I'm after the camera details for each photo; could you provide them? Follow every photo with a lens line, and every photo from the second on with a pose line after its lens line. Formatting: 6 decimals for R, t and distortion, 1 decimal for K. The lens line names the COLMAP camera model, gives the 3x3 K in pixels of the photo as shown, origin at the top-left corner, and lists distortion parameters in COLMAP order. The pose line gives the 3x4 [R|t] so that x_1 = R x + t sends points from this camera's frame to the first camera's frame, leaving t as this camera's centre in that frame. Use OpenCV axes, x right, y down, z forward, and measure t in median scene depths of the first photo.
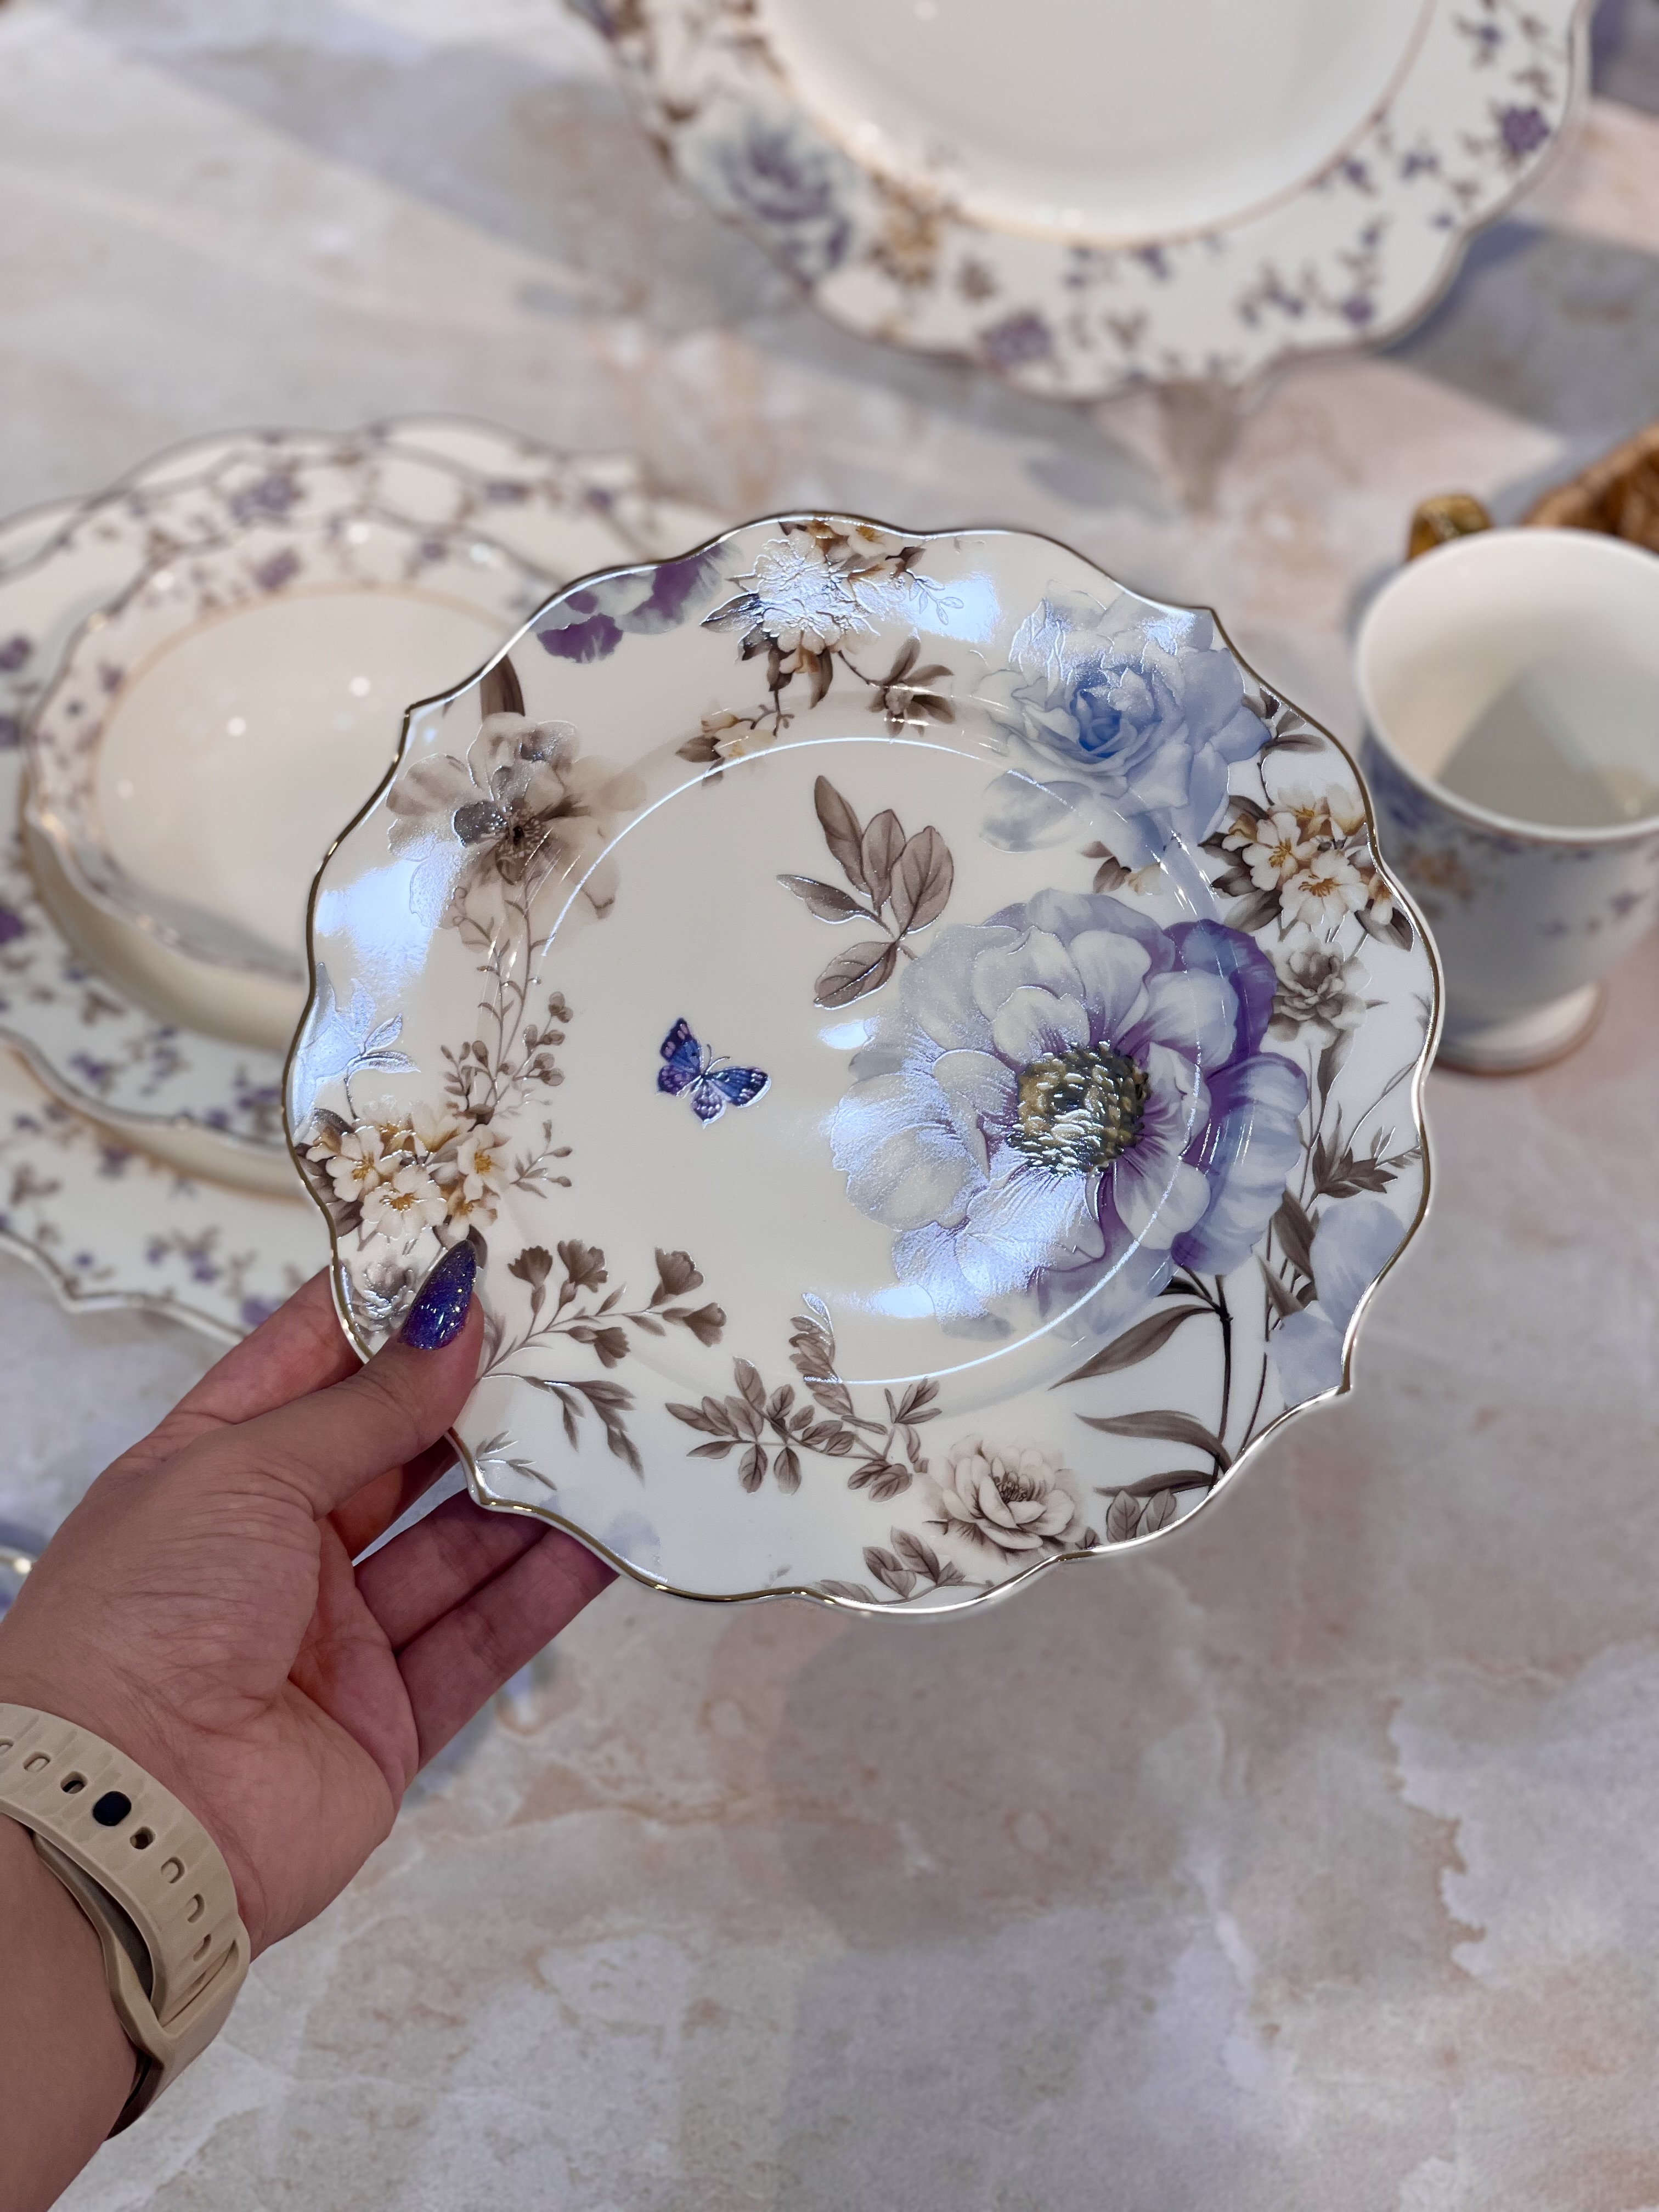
lens RADIAL K [[4159.2, 0, 836.8], [0, 4159.2, 1088.7], [0, 0, 1]] dist [0.147378, 0.000000]
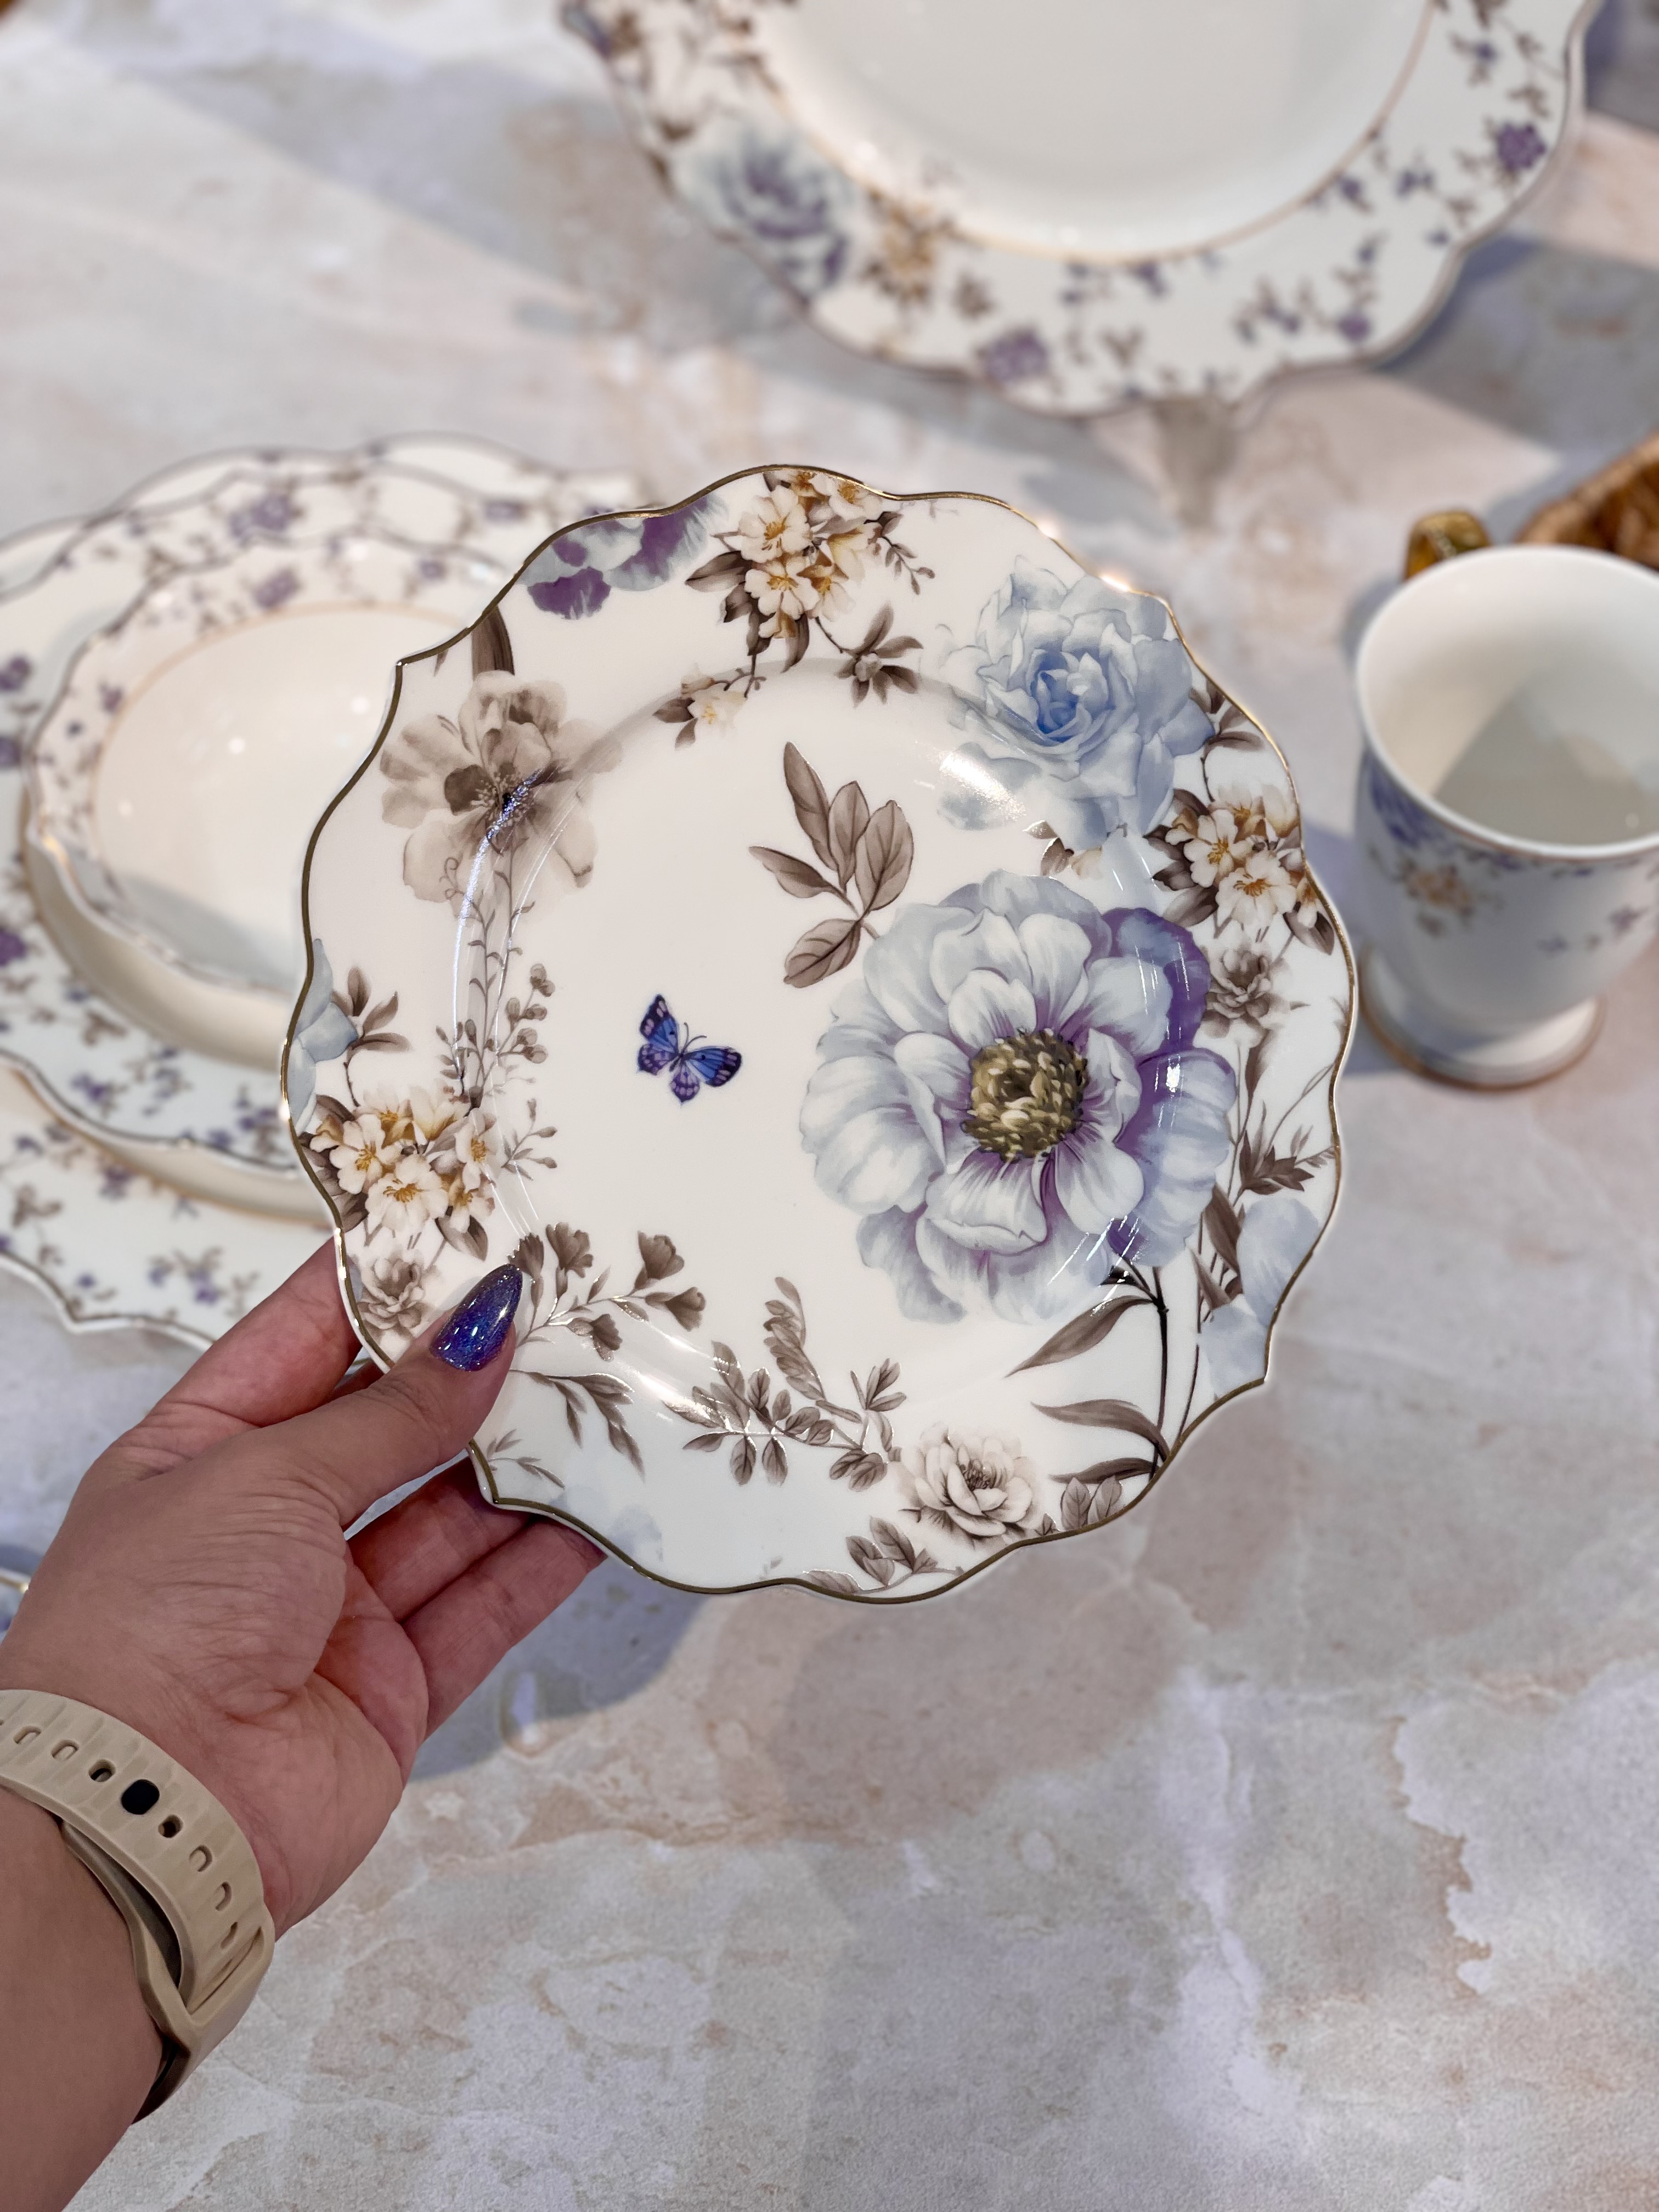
lens RADIAL K [[4159.2, 0, 848.9], [0, 4159.2, 1082.4], [0, 0, 1]] dist [0.147378, 0.000000]
pose [[0.935748, 0.007028, 0.352600, -0.350890], [-0.101980, 0.962482, 0.251454, -0.255527], [-0.337604, -0.271256, 0.901357, 0.073039]]
